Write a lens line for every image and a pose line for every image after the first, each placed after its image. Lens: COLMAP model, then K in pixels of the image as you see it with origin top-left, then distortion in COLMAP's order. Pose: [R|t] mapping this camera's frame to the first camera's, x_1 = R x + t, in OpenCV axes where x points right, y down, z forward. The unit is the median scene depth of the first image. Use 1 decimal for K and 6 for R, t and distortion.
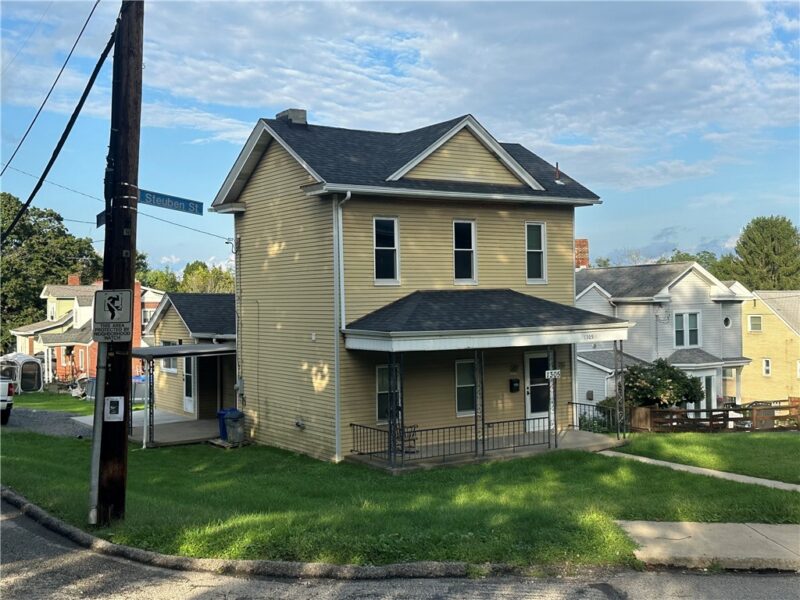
lens RADIAL K [[969.3, 0, 395.2], [0, 969.3, 303.0], [0, 0, 1]] dist [0.126431, 0.000000]
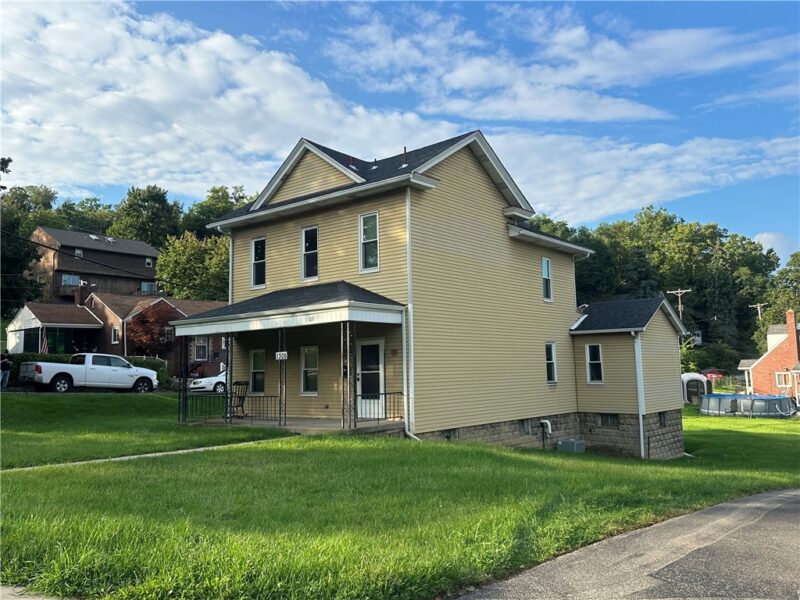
lens RADIAL K [[683.4, 0, 397.2], [0, 683.4, 300.7], [0, 0, 1]] dist [0.030261, -0.000549]
pose [[0.304883, -0.090049, -0.948123, 0.861373], [0.014477, 0.995843, -0.089926, 0.077416], [0.952280, 0.013691, 0.304919, 0.839688]]
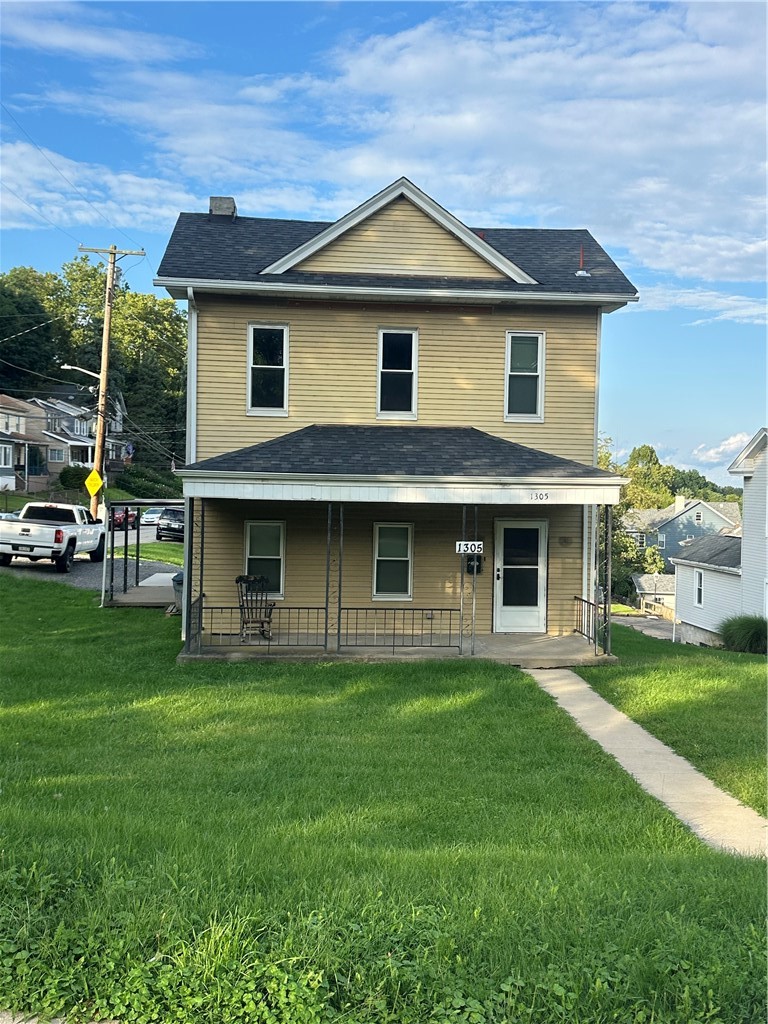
lens RADIAL K [[992.9, 0, 389.9], [0, 992.9, 513.7], [0, 0, 1]] dist [0.066138, 0.000000]
pose [[0.878461, 0.045487, -0.475645, 0.416308], [-0.035115, 0.998912, 0.030675, 0.028415], [0.476523, -0.010244, 0.879103, 0.344345]]
